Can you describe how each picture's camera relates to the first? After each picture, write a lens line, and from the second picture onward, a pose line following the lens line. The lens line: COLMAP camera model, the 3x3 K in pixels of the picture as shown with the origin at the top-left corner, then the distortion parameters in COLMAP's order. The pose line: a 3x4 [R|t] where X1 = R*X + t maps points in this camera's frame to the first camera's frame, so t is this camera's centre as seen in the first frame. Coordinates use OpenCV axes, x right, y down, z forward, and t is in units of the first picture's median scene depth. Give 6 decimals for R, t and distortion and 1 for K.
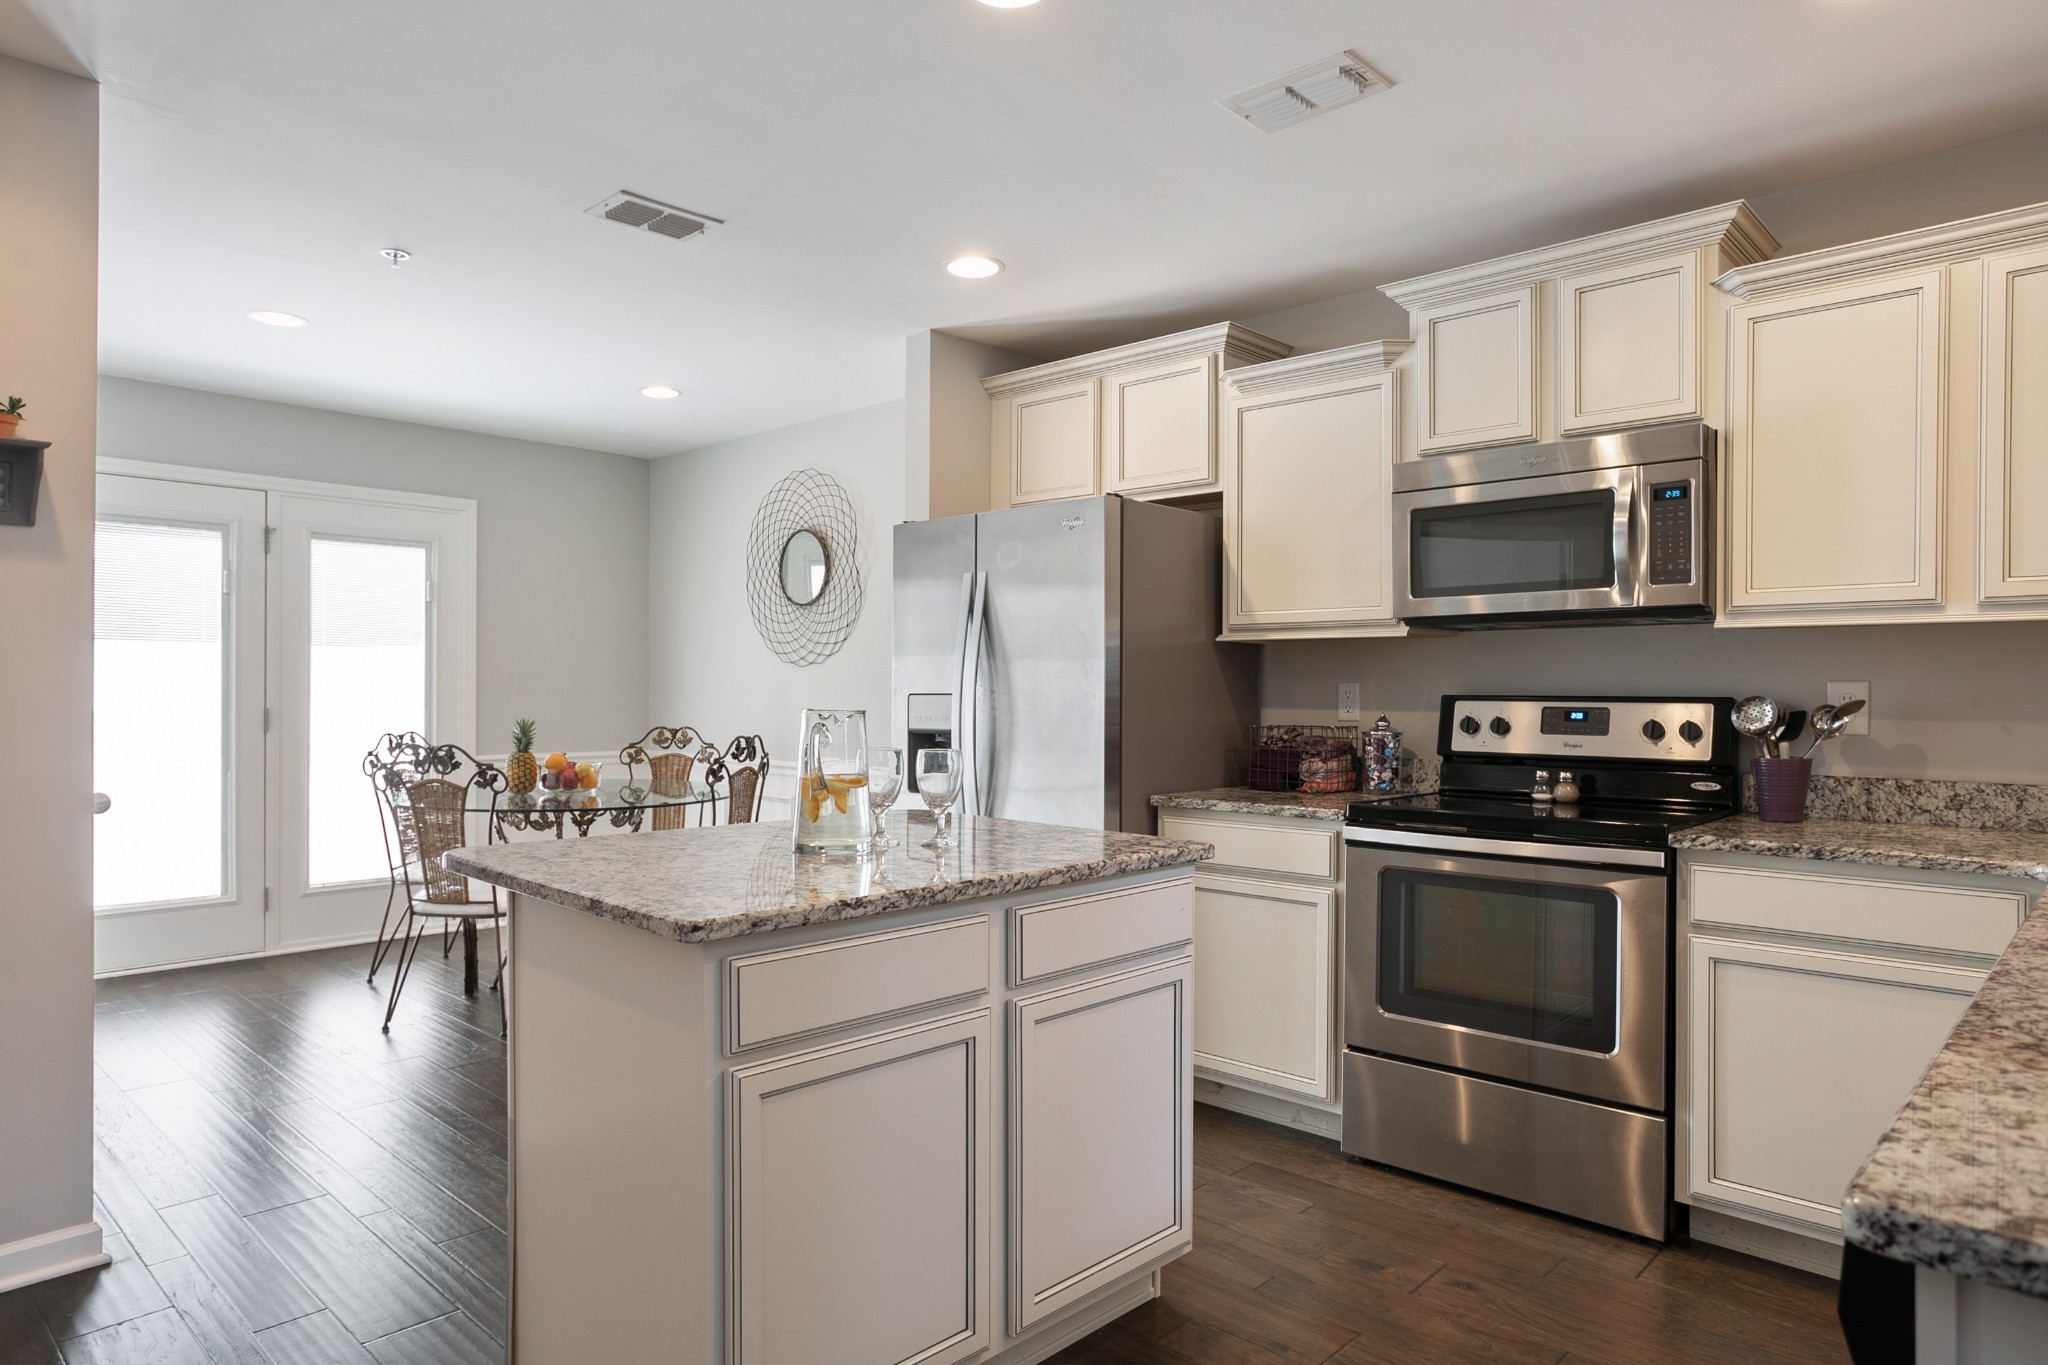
lens RADIAL K [[1245.3, 0, 1025.3], [0, 1245.3, 696.1], [0, 0, 1]] dist [-0.008205, 0.014230]
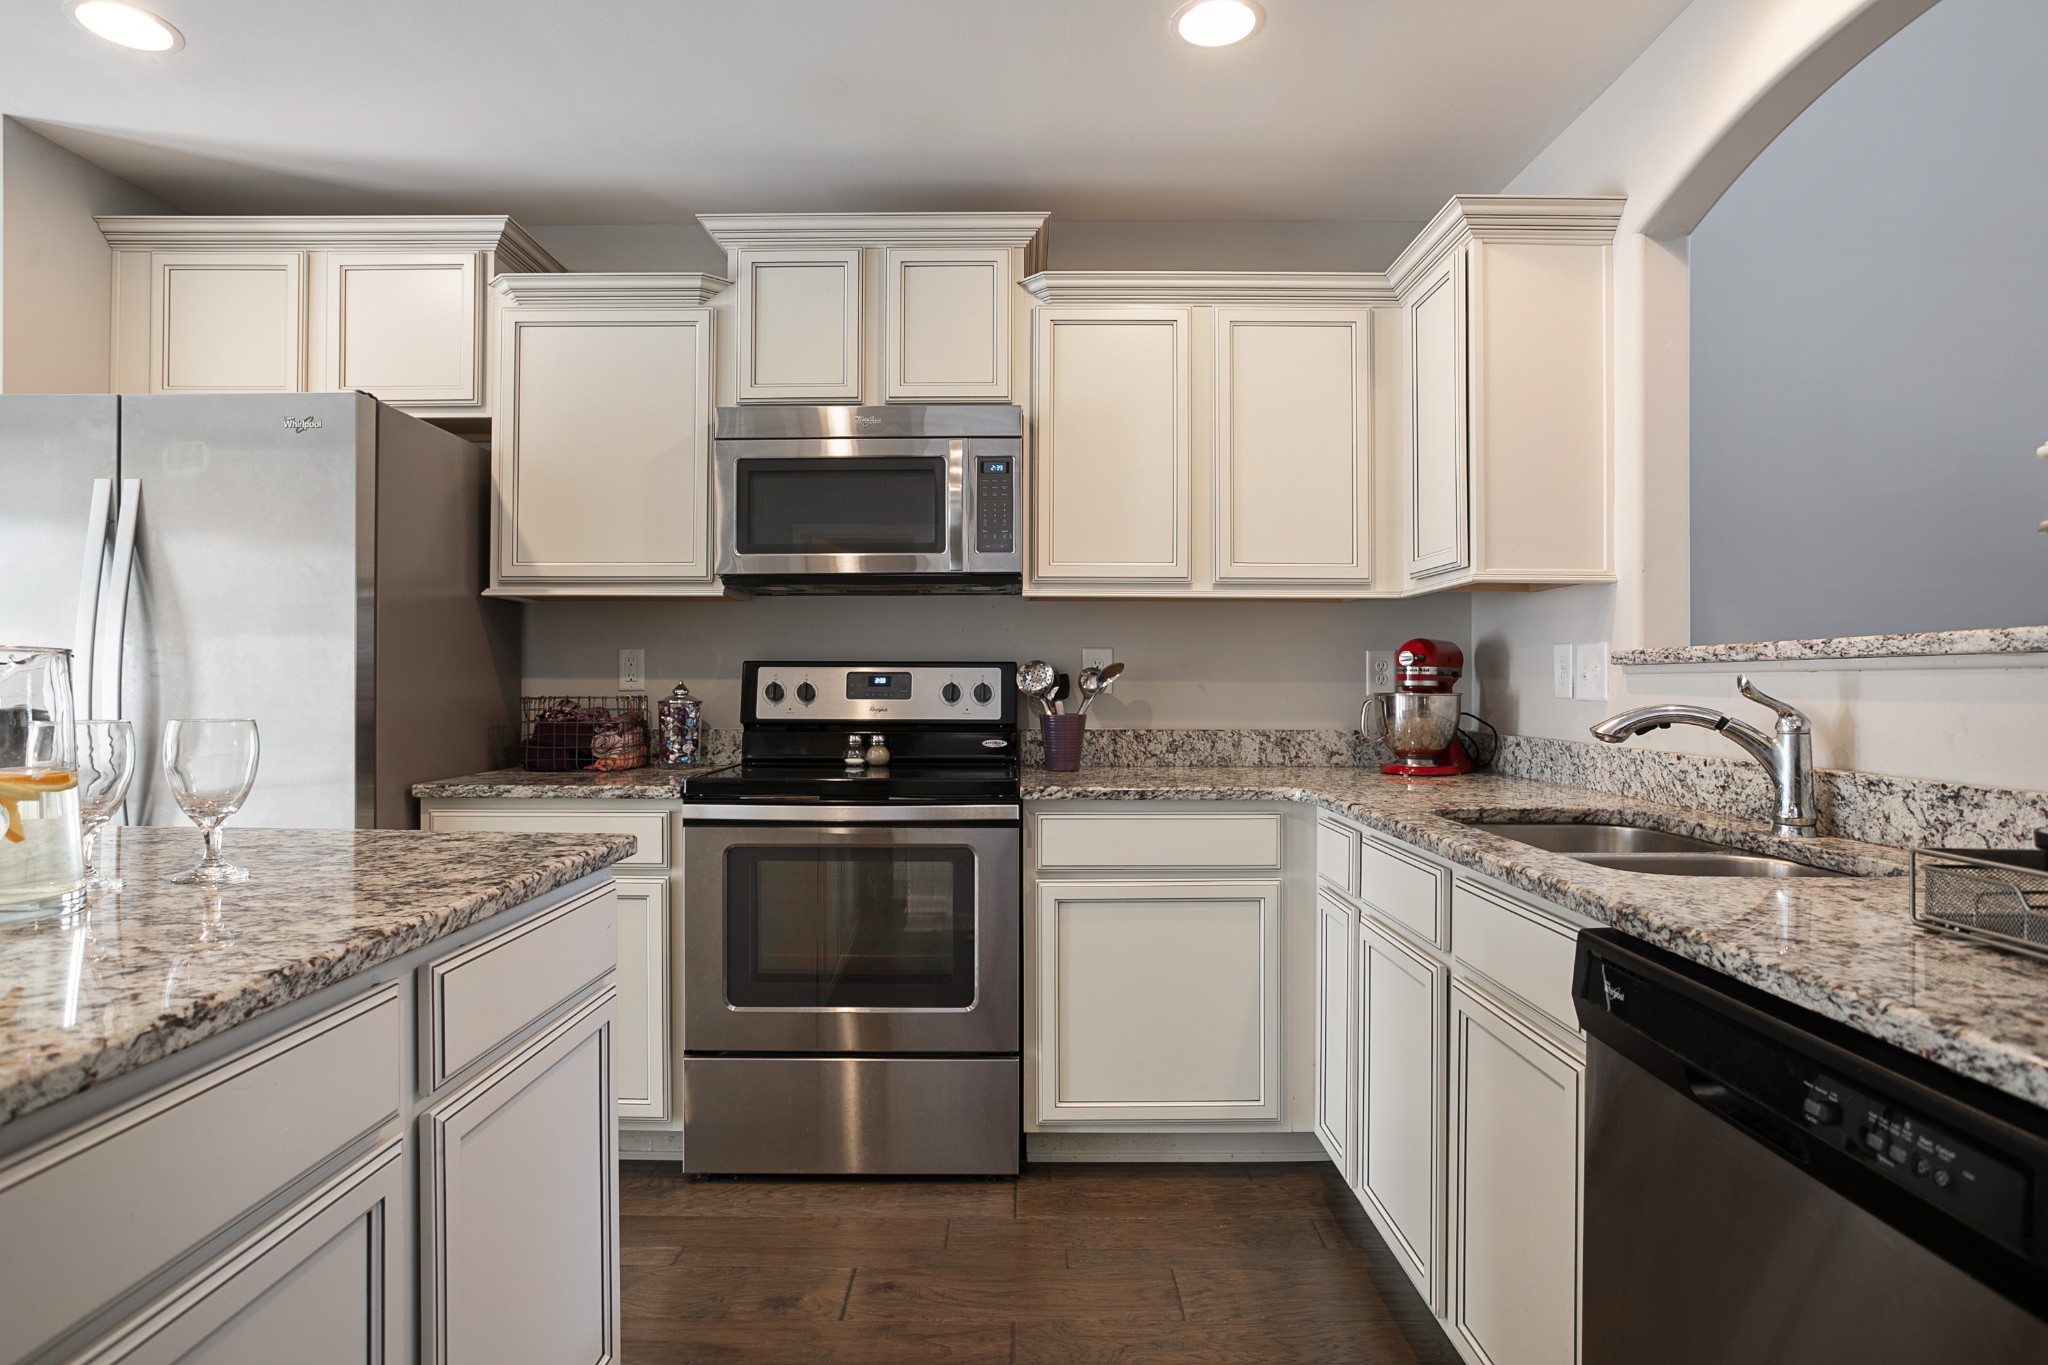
lens RADIAL K [[1119.9, 0, 1007.6], [0, 1119.9, 677.9], [0, 0, 1]] dist [-0.029905, 0.012913]
pose [[0.735951, 0.001257, 0.677033, -0.099094], [0.004786, 0.999964, -0.007058, 0.019282], [-0.677017, 0.008435, 0.735919, 0.232882]]
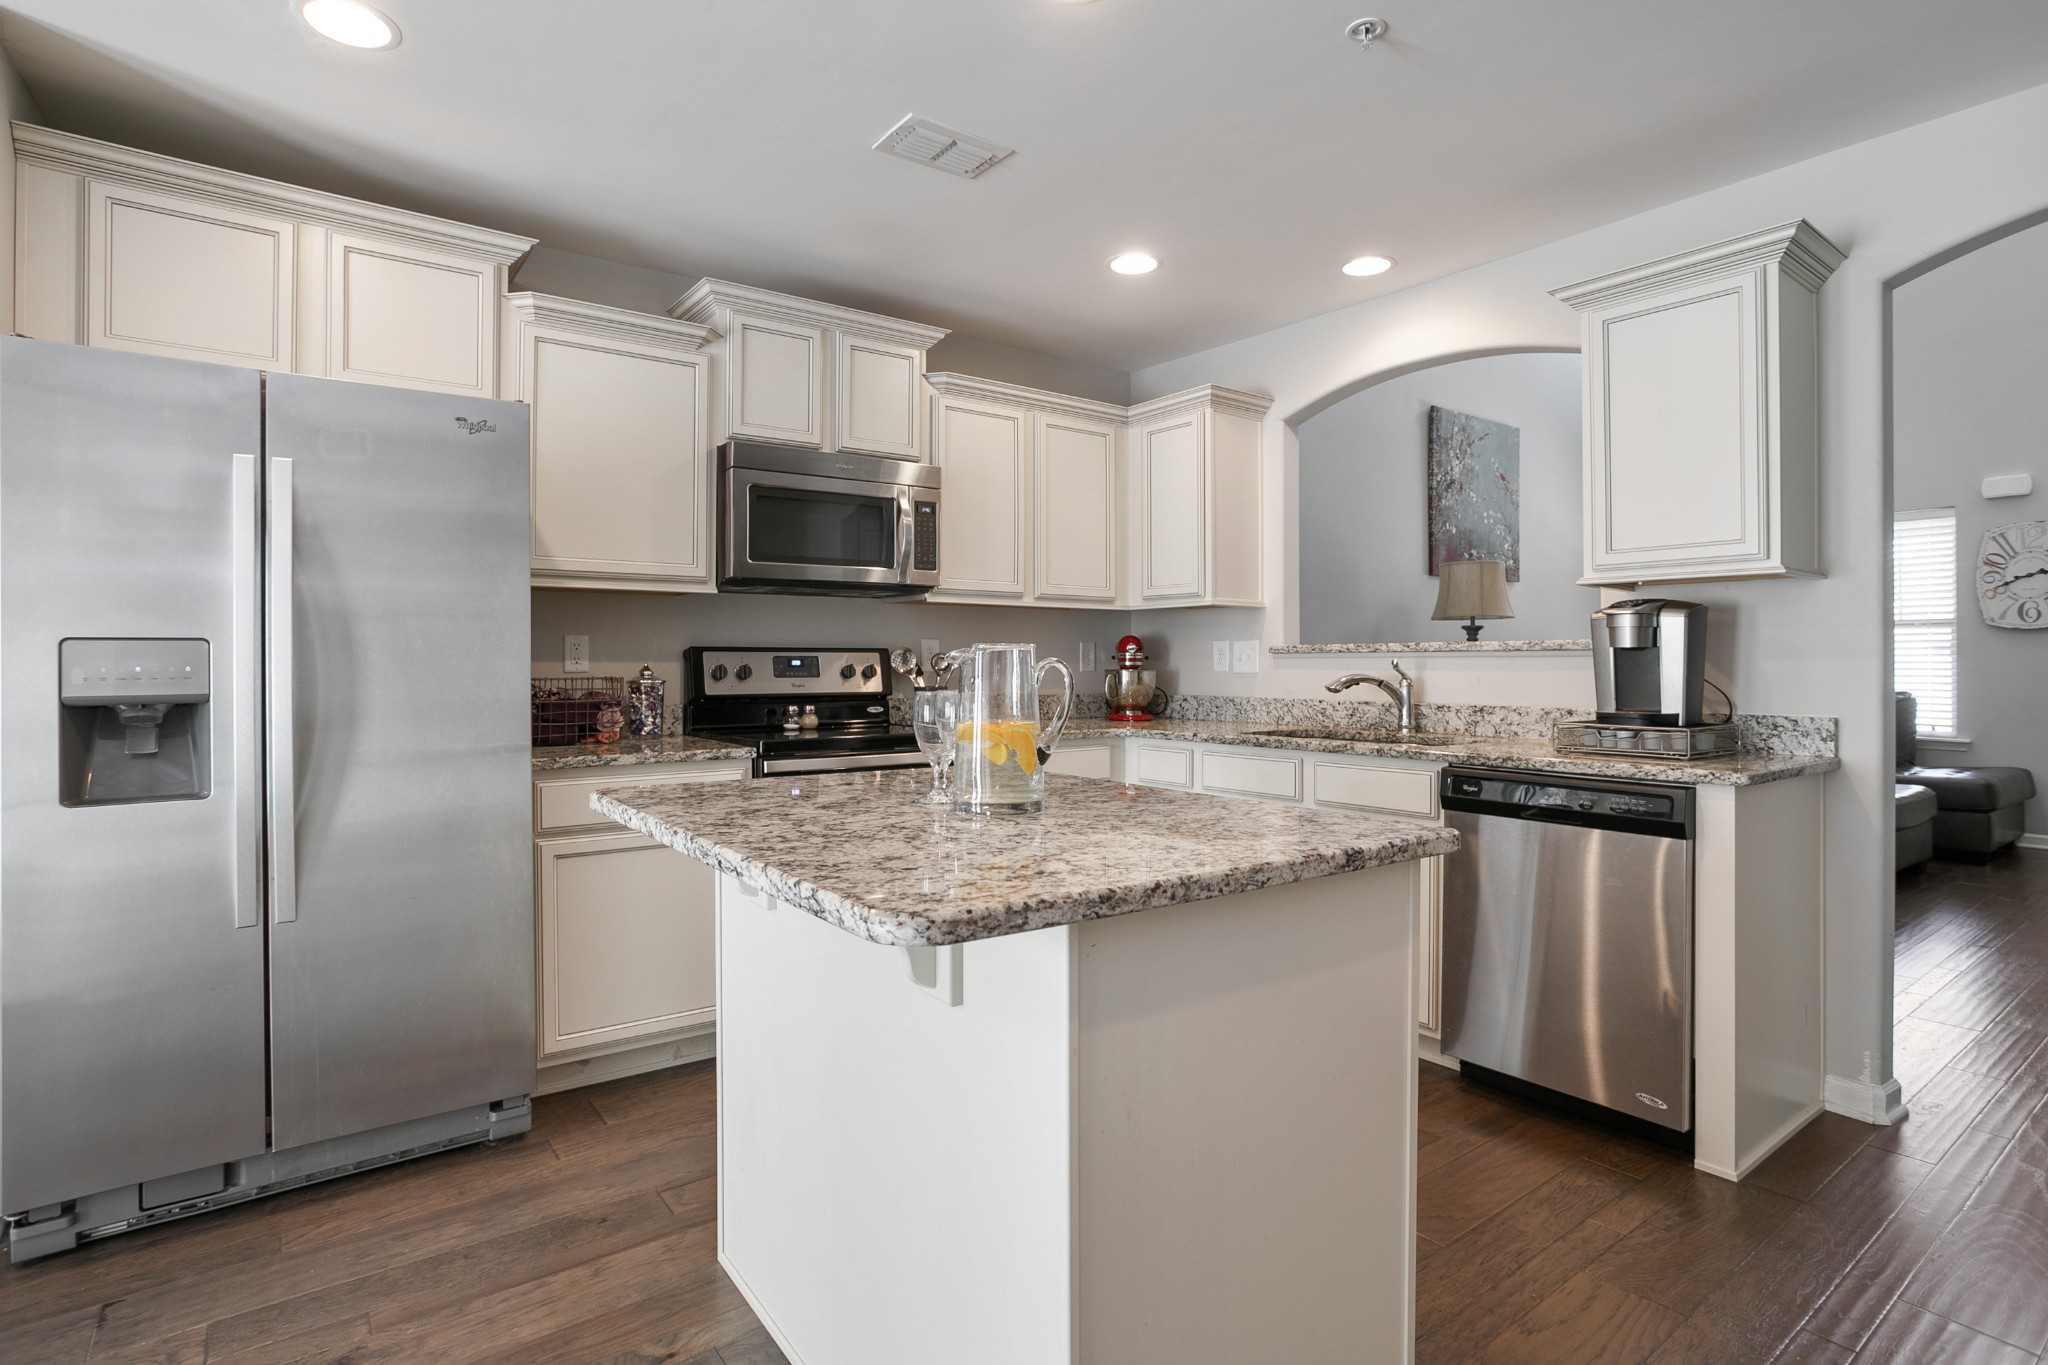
lens RADIAL K [[1043.4, 0, 1008.3], [0, 1043.4, 664.8], [0, 0, 1]] dist [-0.020360, 0.004382]
pose [[0.183088, -0.004587, 0.983086, -0.554747], [0.008433, 0.999960, 0.003095, 0.015317], [-0.983060, 0.007724, 0.183120, 0.545793]]
